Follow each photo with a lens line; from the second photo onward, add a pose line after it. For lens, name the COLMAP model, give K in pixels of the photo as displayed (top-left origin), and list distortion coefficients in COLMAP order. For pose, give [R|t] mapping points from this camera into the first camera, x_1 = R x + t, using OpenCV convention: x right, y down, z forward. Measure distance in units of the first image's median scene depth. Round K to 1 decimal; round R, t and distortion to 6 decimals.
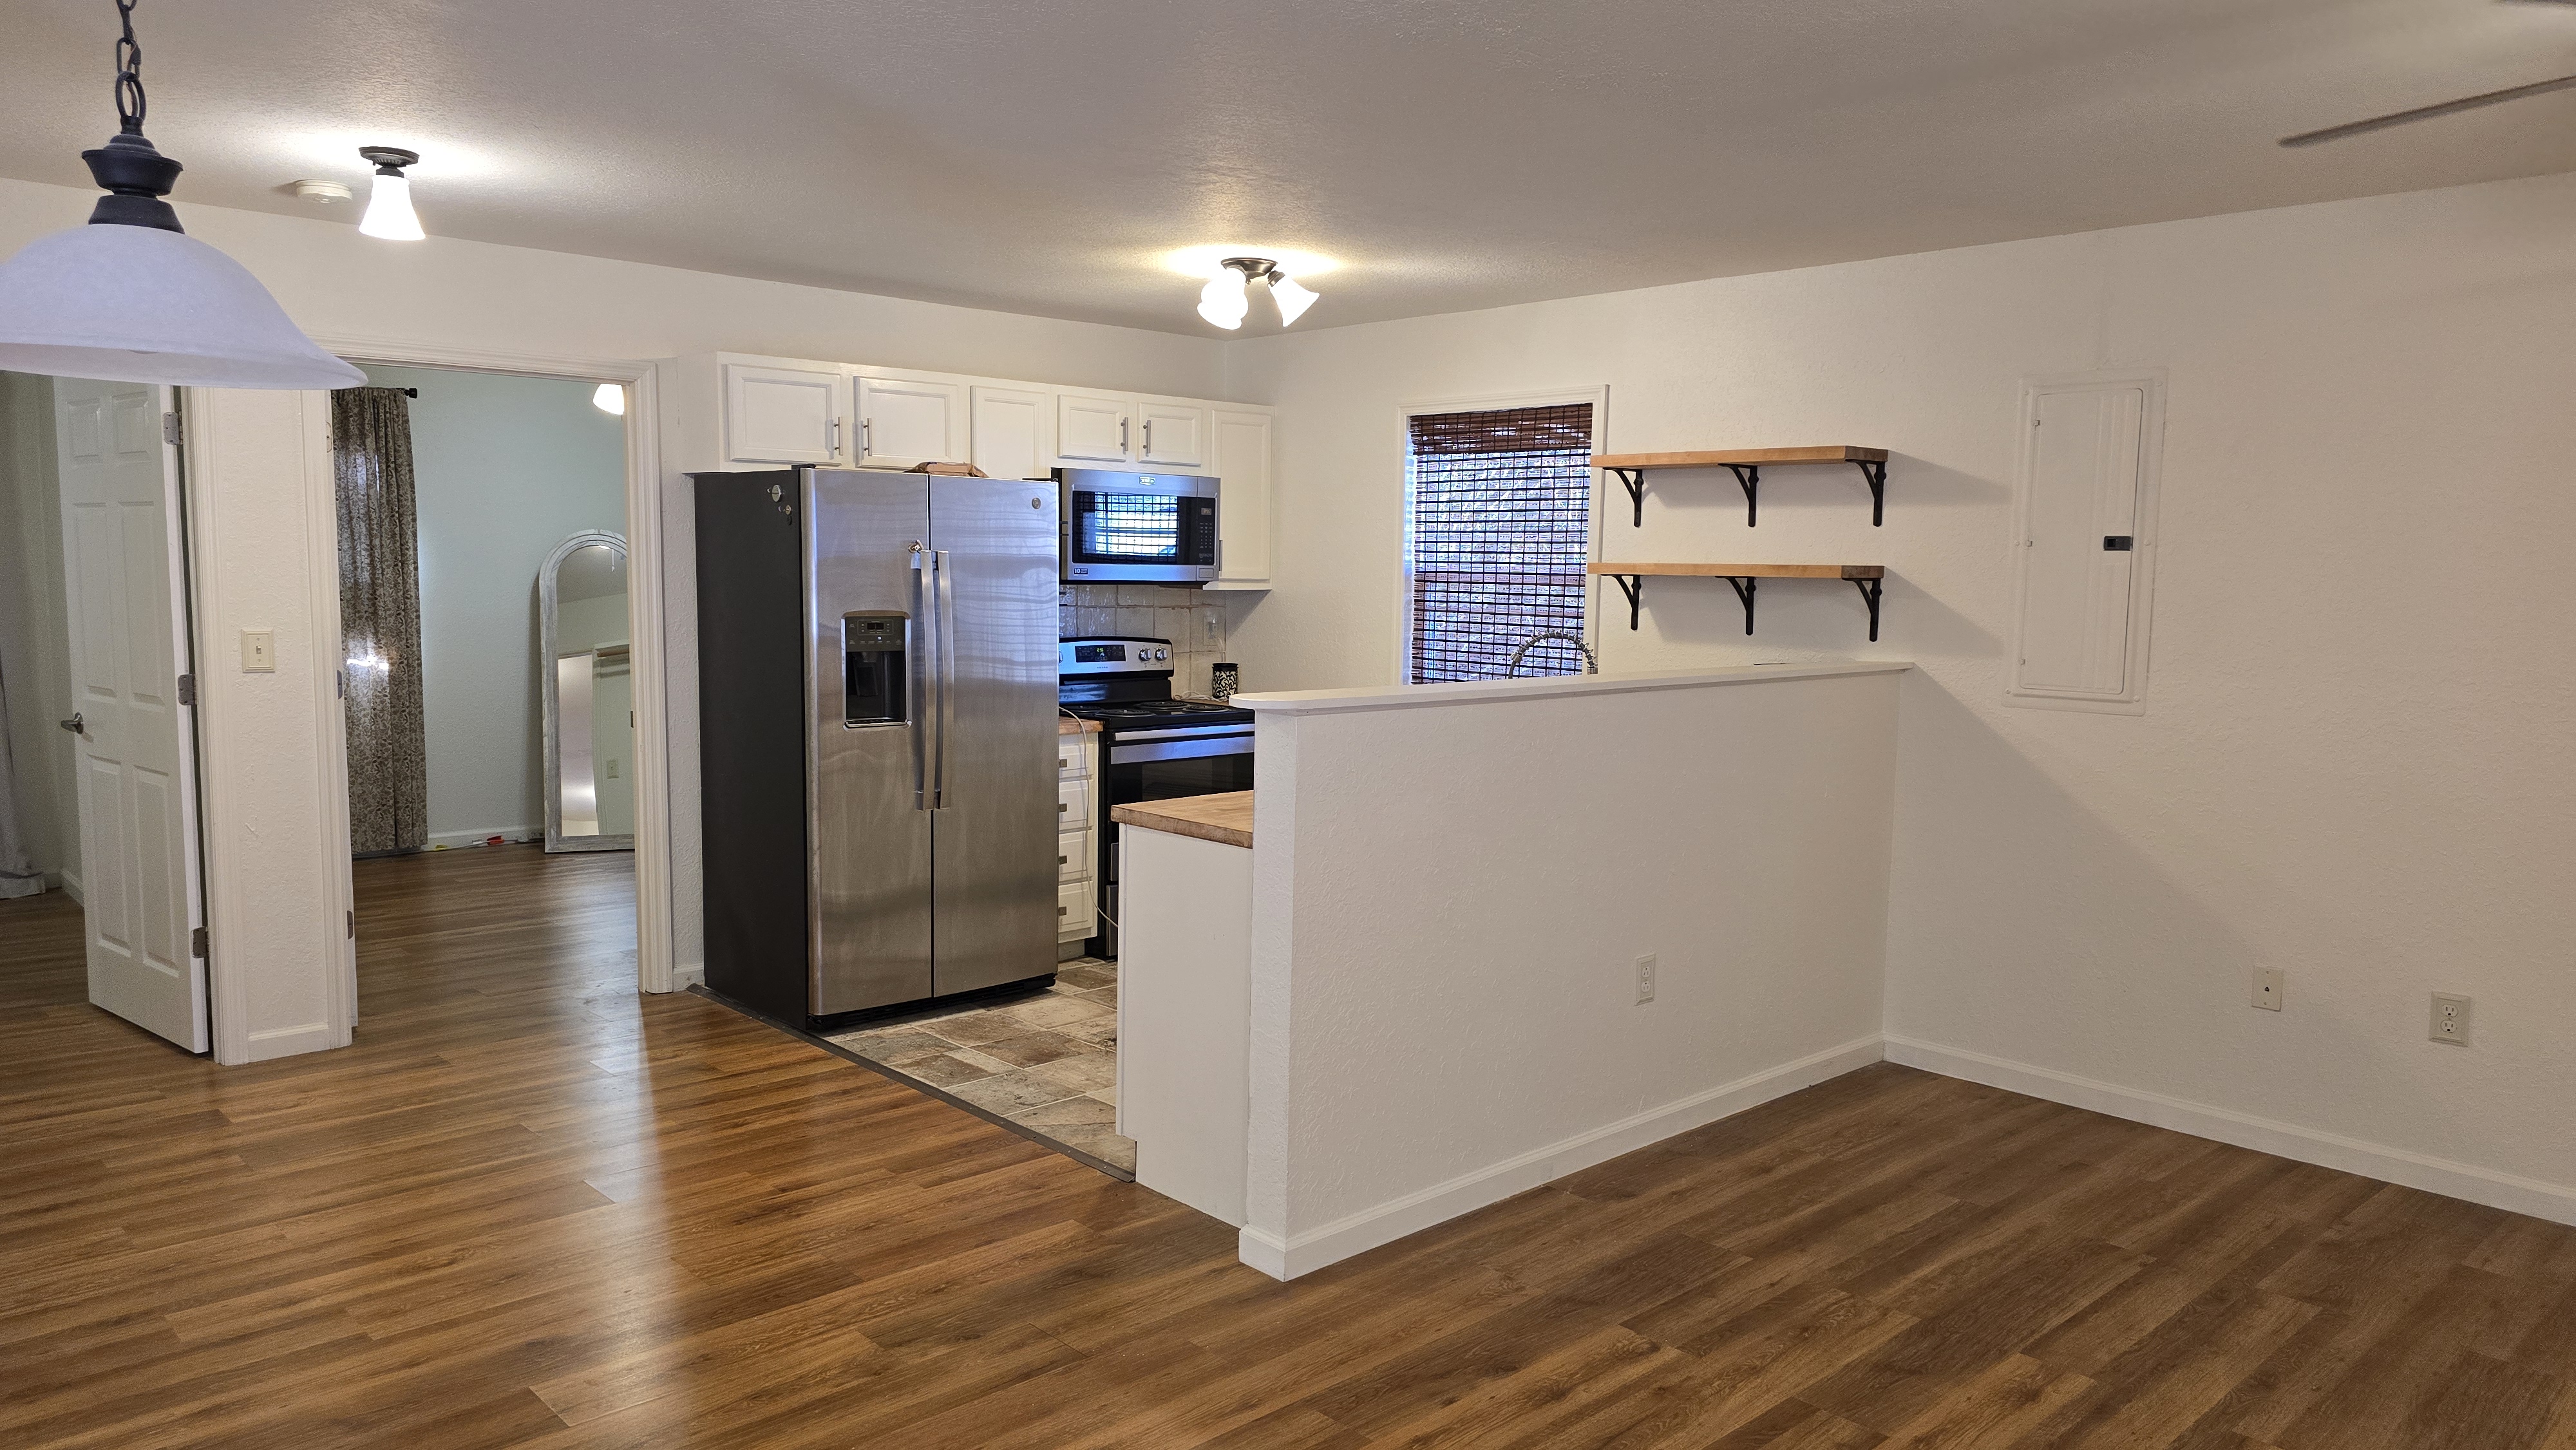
lens RADIAL K [[1739.5, 0, 1267.6], [0, 1739.5, 732.7], [0, 0, 1]] dist [0.040903, -0.016442]
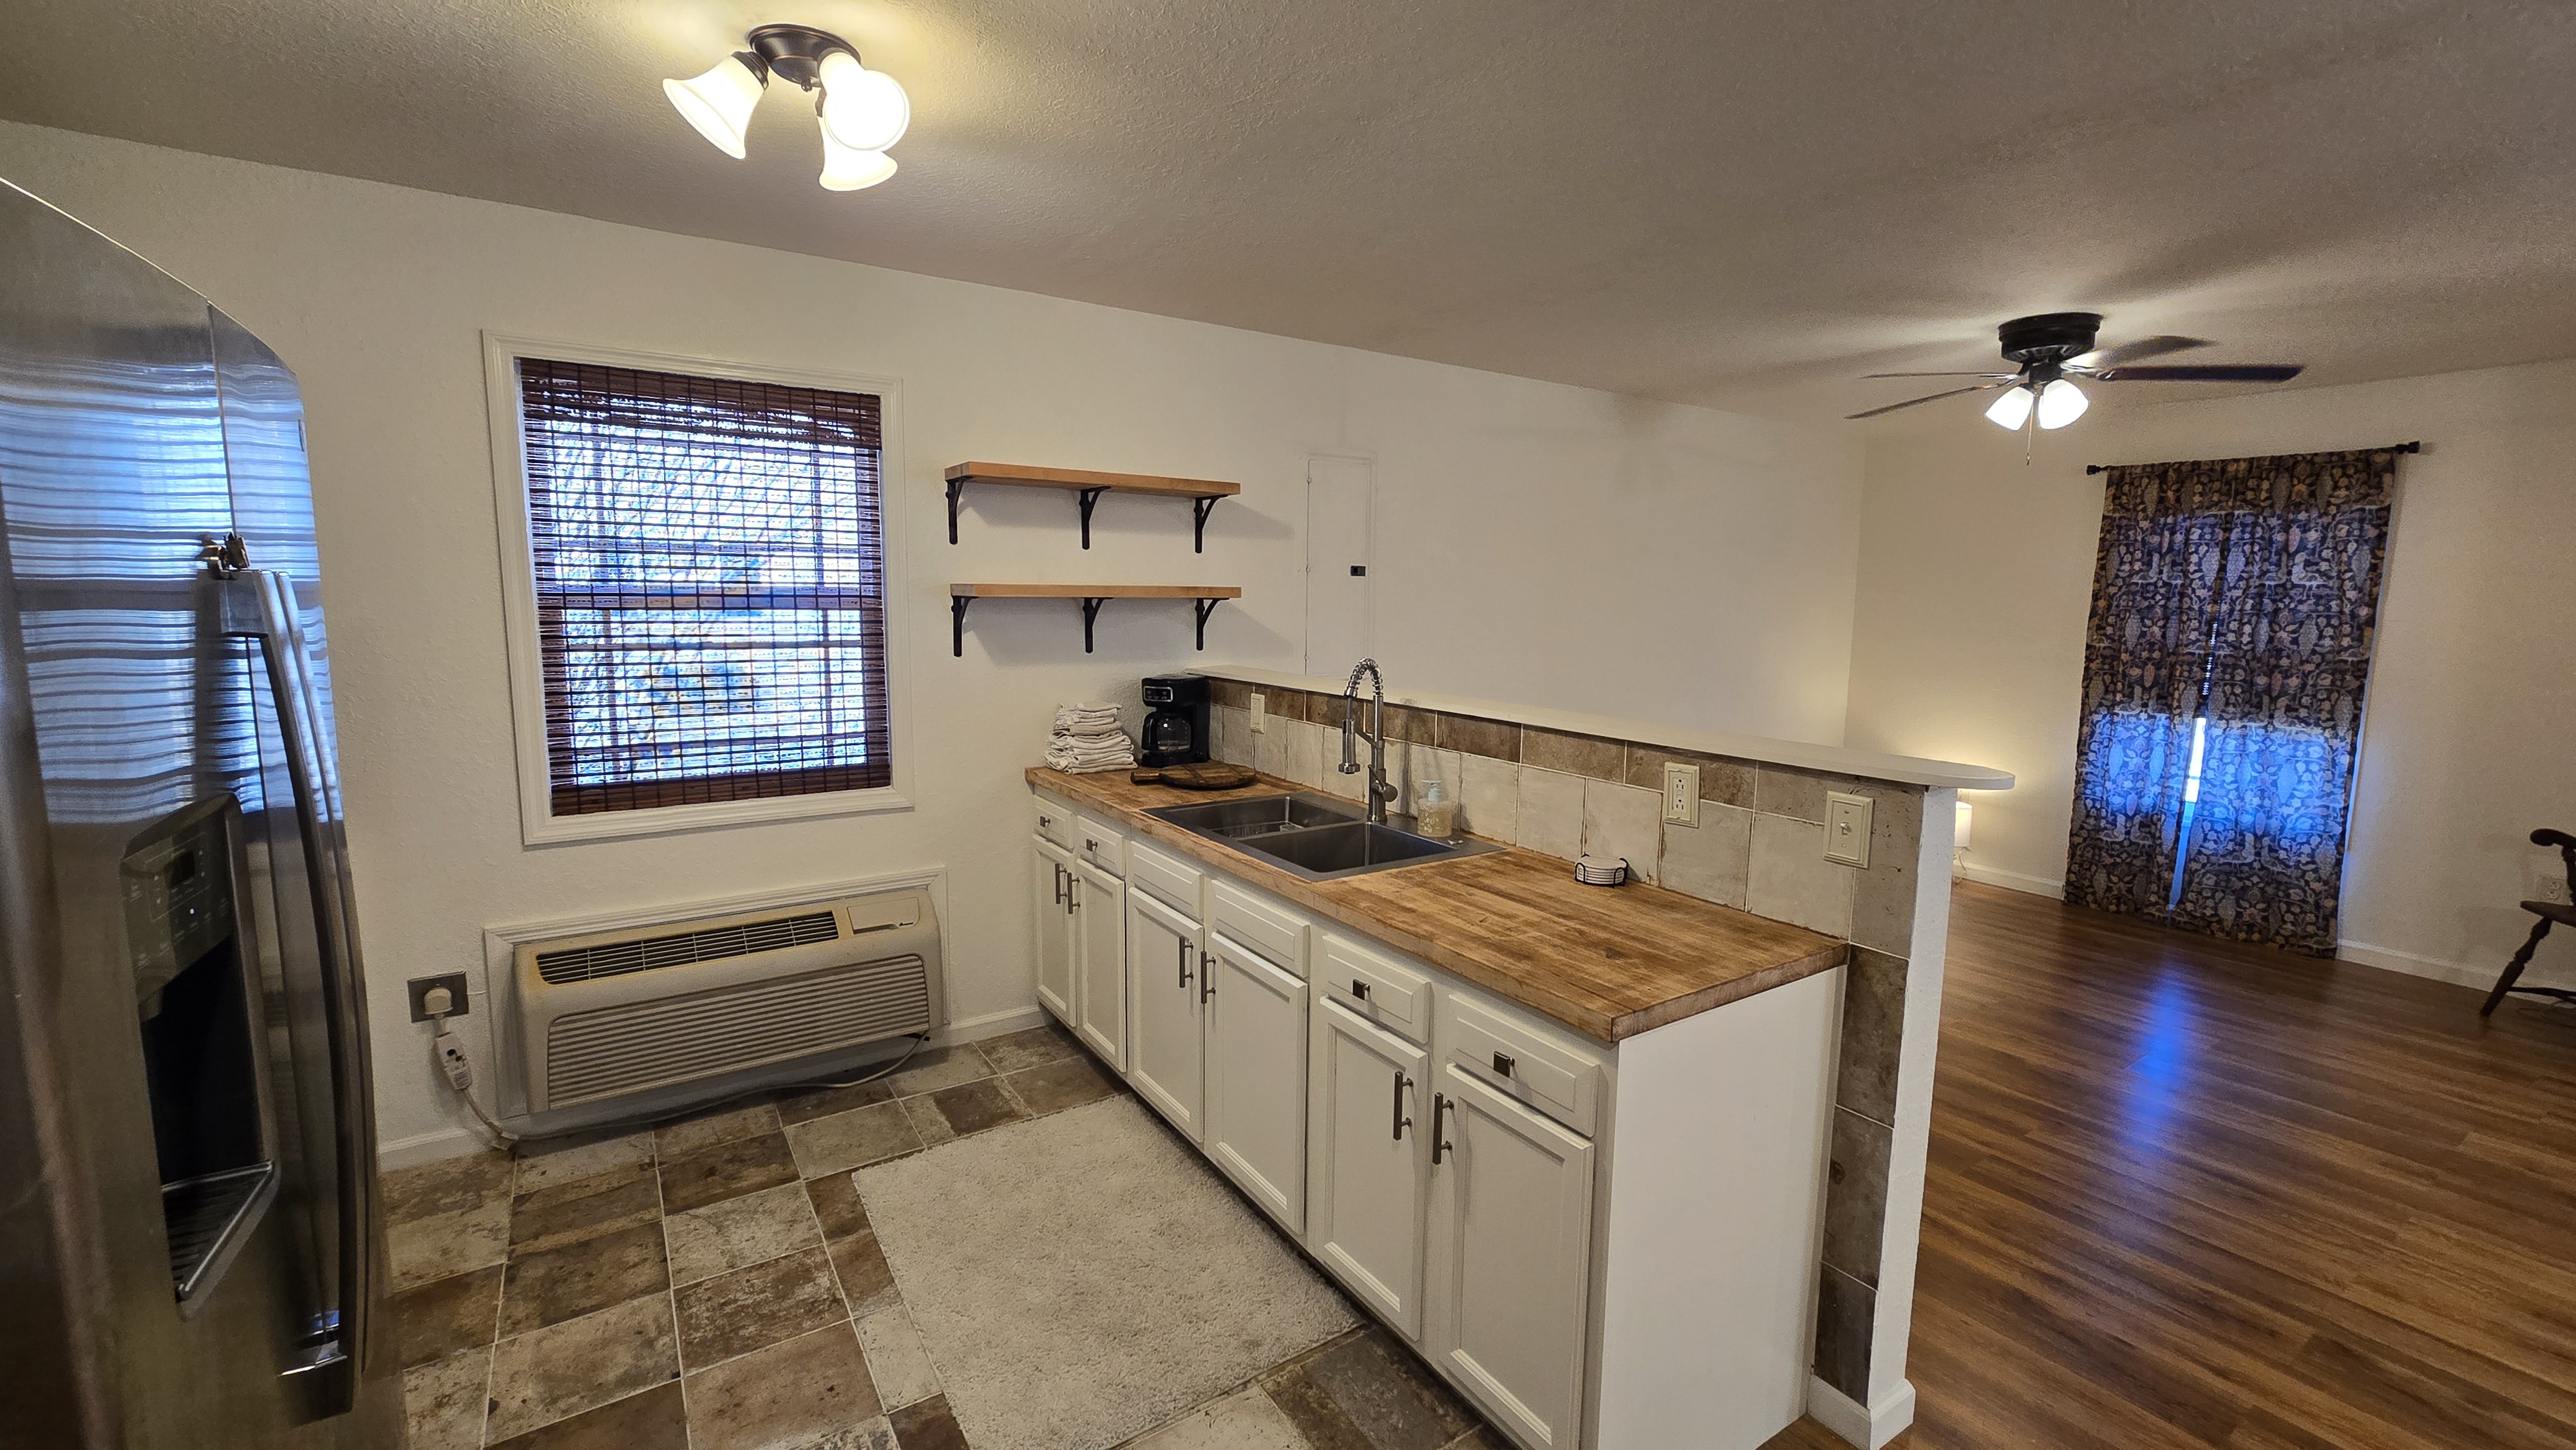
lens RADIAL K [[1057.9, 0, 1295.8], [0, 1057.9, 714.3], [0, 0, 1]] dist [-0.015995, 0.004381]
pose [[0.159170, -0.128338, 0.978874, -0.349161], [0.088253, 0.989395, 0.115367, -0.085877], [-0.983299, 0.068025, 0.168808, 0.814910]]
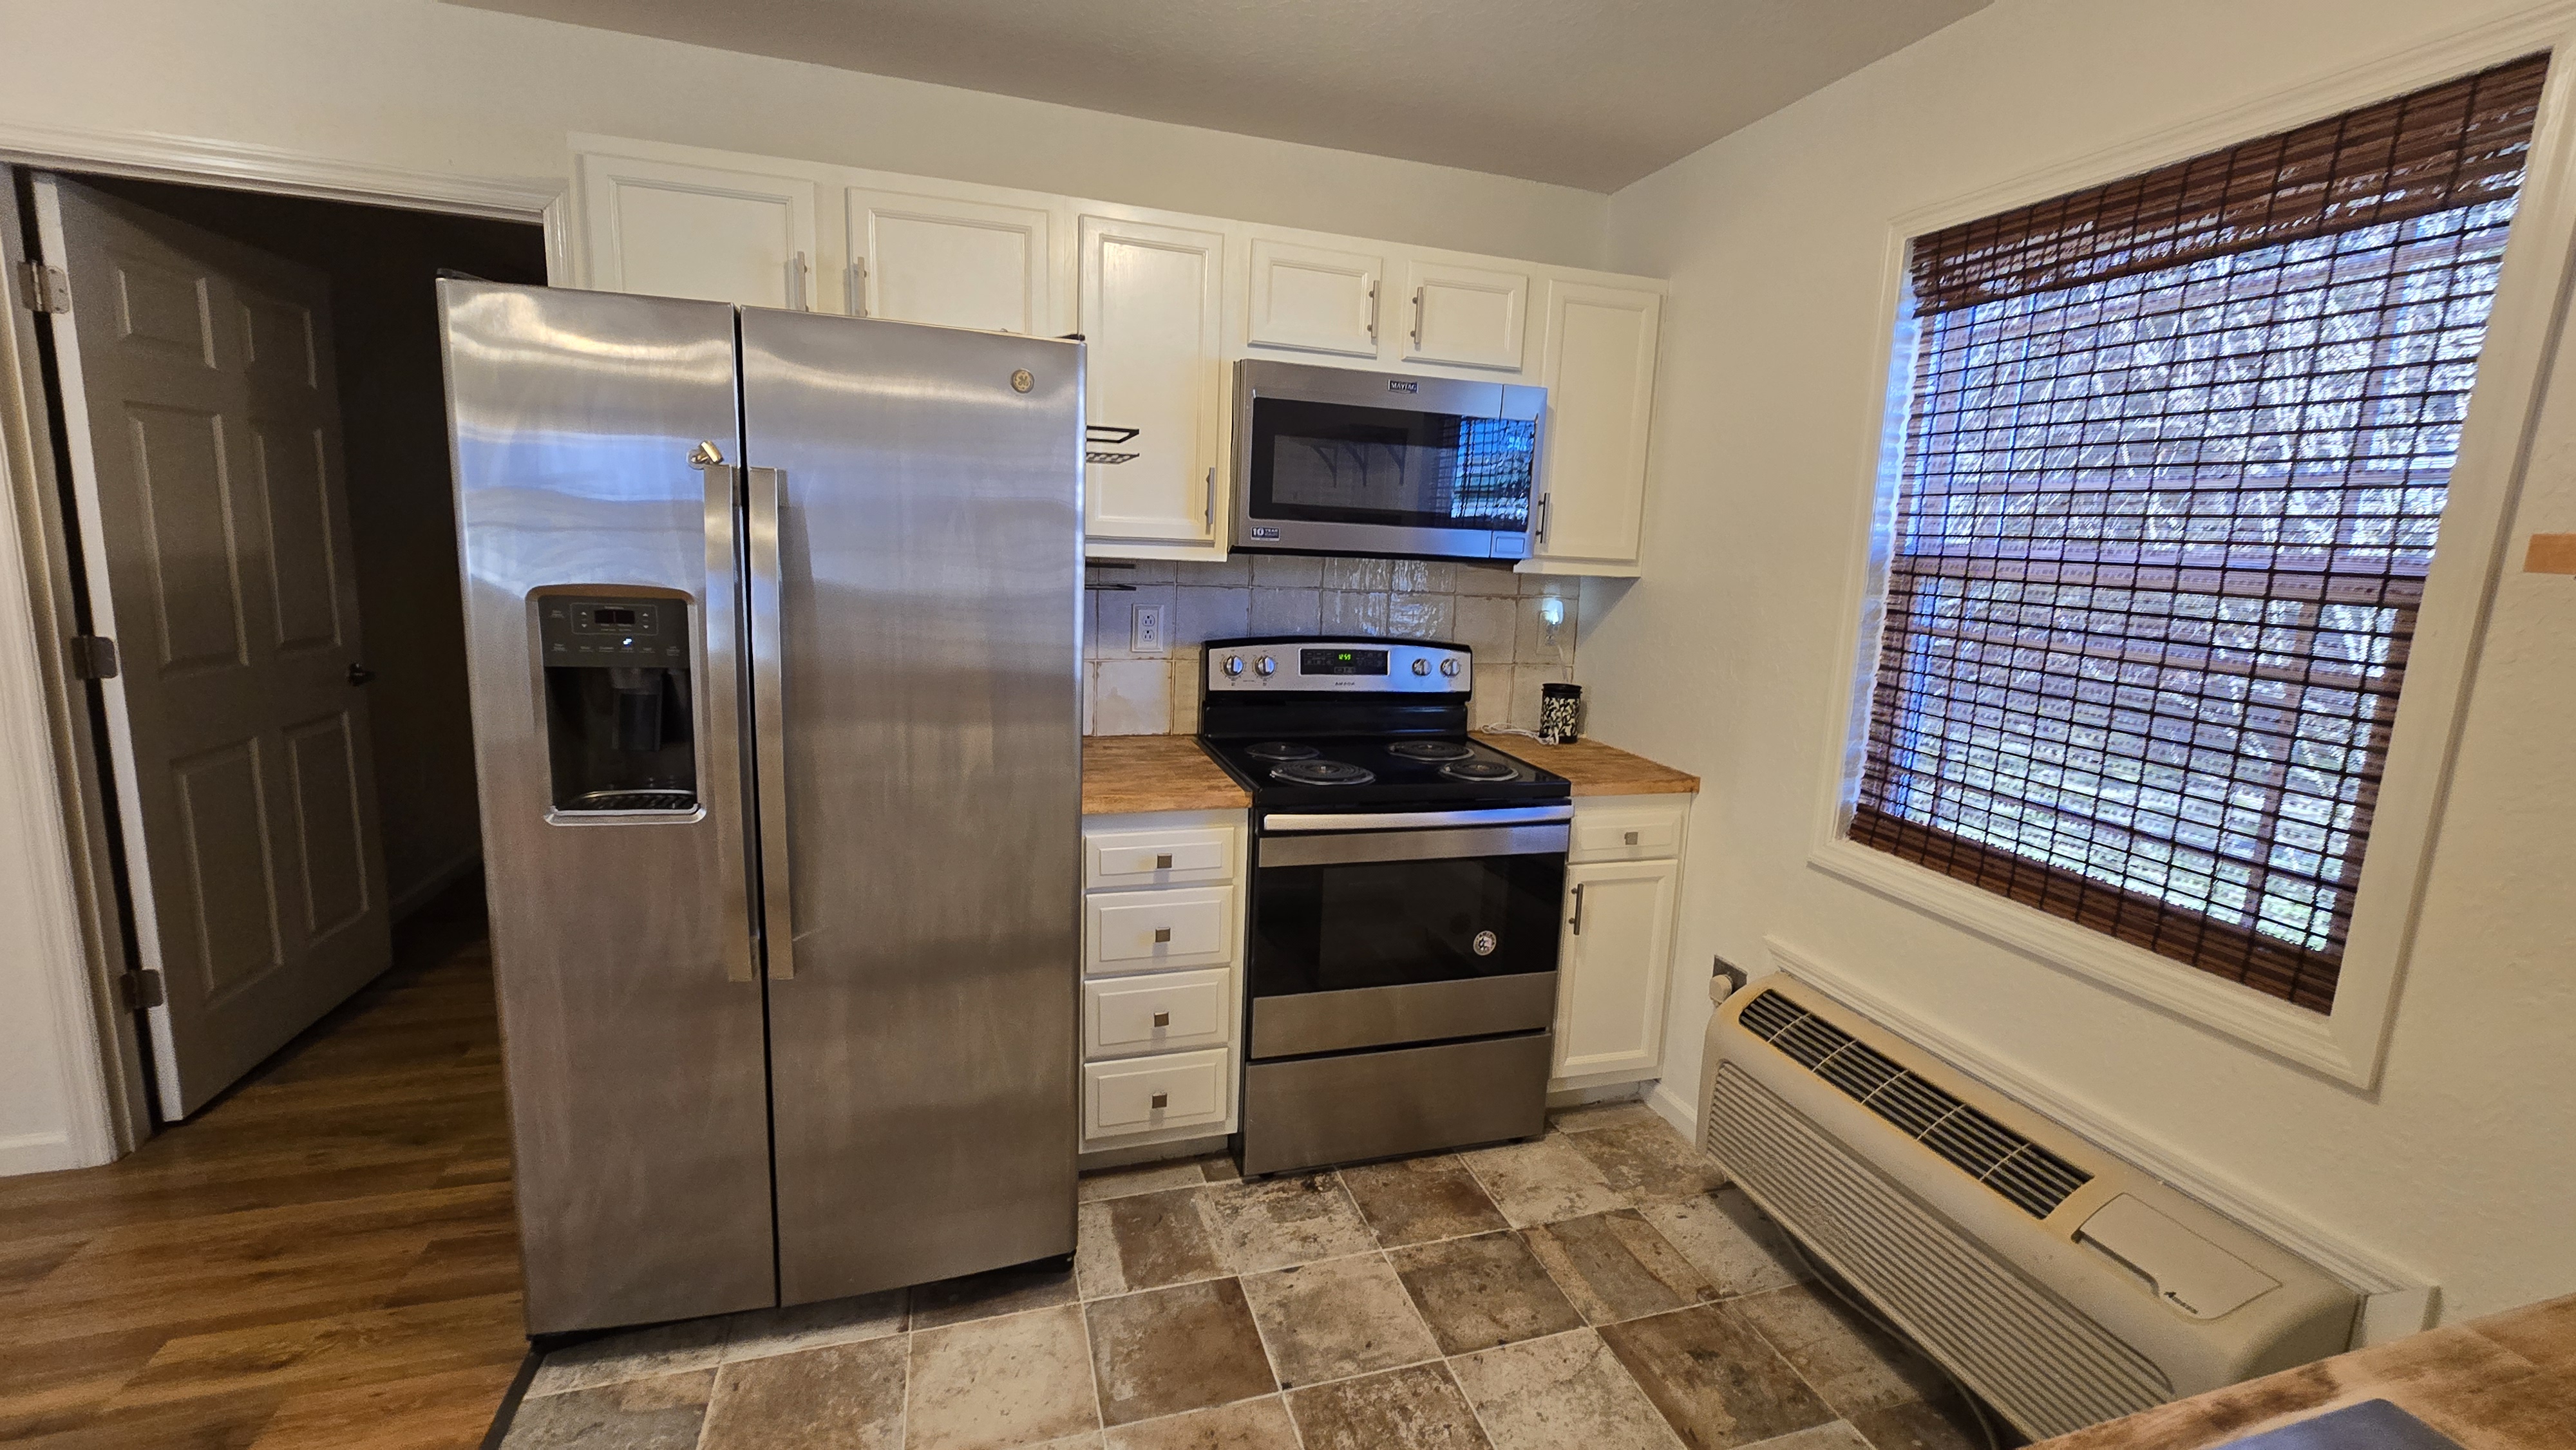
lens RADIAL K [[1057.9, 0, 1299.8], [0, 1057.9, 706.5], [0, 0, 1]] dist [-0.015995, 0.004381]
pose [[0.903846, 0.094489, -0.417295, 0.075891], [-0.074426, 0.995162, 0.064133, -0.069243], [0.421336, -0.026909, 0.906505, 0.811743]]
